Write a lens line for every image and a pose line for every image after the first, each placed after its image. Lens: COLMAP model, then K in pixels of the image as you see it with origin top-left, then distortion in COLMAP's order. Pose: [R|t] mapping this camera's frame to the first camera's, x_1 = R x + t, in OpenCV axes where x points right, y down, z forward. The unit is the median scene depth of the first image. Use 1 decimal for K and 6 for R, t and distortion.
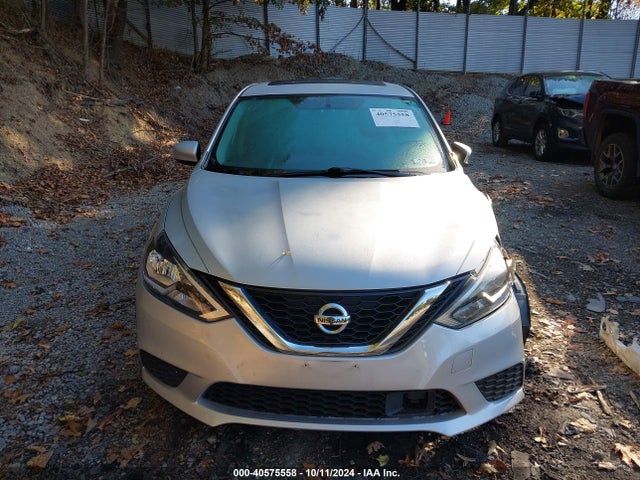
lens RADIAL K [[509.0, 0, 316.1], [0, 509.0, 232.2], [0, 0, 1]] dist [0.043199, -0.060633]
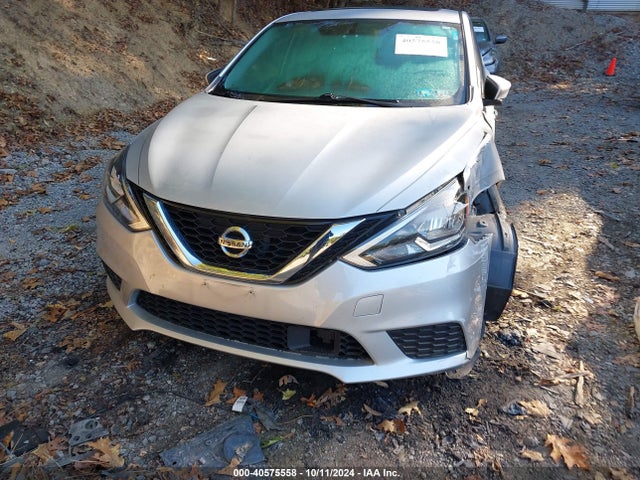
lens RADIAL K [[509.0, 0, 316.1], [0, 509.0, 232.2], [0, 0, 1]] dist [0.043199, -0.060633]
pose [[0.950808, 0.114541, -0.287827, 0.418404], [-0.088186, 0.990768, 0.102963, 0.034662], [0.296964, -0.072515, 0.952131, 0.111672]]
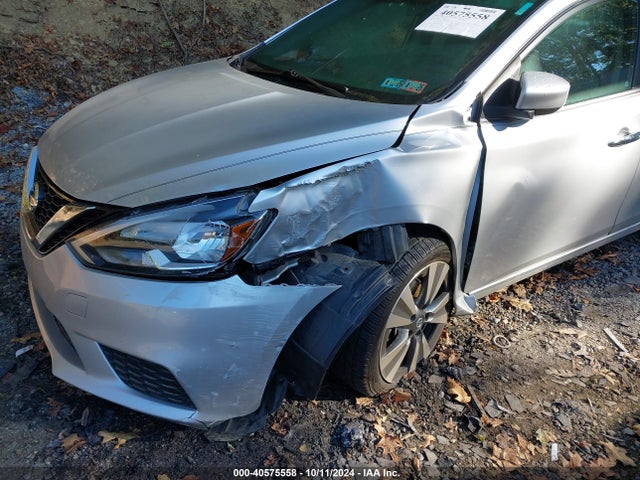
lens RADIAL K [[502.1, 0, 309.8], [0, 502.1, 240.6], [0, 0, 1]] dist [-0.000080, -0.002966]
pose [[0.547249, 0.381847, -0.744790, 0.981554], [-0.267707, 0.922975, 0.276497, -0.148111], [0.793001, 0.048073, 0.607320, 0.760991]]
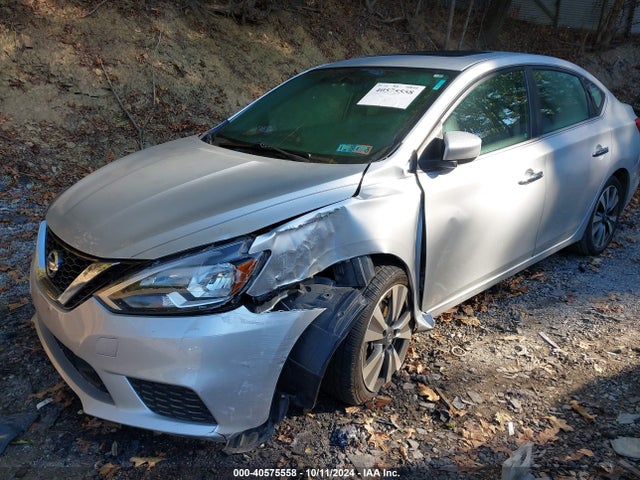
lens RADIAL K [[509.0, 0, 316.1], [0, 509.0, 232.2], [0, 0, 1]] dist [0.043199, -0.060633]
pose [[0.658506, 0.221376, -0.719279, 1.113642], [-0.200645, 0.972806, 0.115712, -0.132874], [0.725335, 0.068123, 0.685017, 0.583165]]
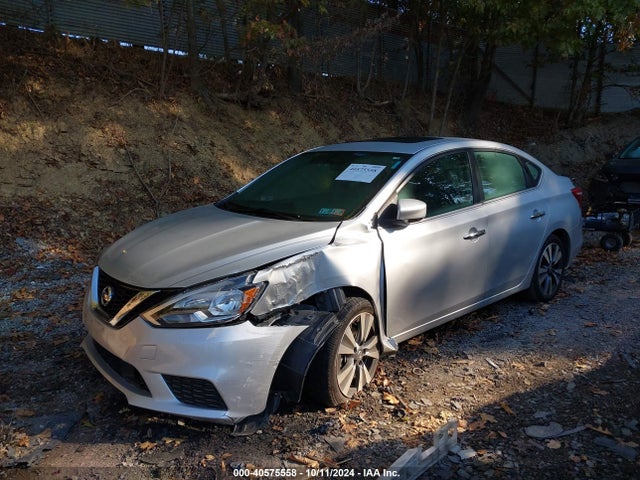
lens RADIAL K [[515.4, 0, 317.8], [0, 515.4, 206.9], [0, 0, 1]] dist [0.053914, -0.002484]
pose [[0.659709, 0.080936, -0.747150, 1.454841], [-0.194746, 0.978635, -0.065942, -0.101085], [0.725850, 0.189007, 0.661376, 0.341127]]
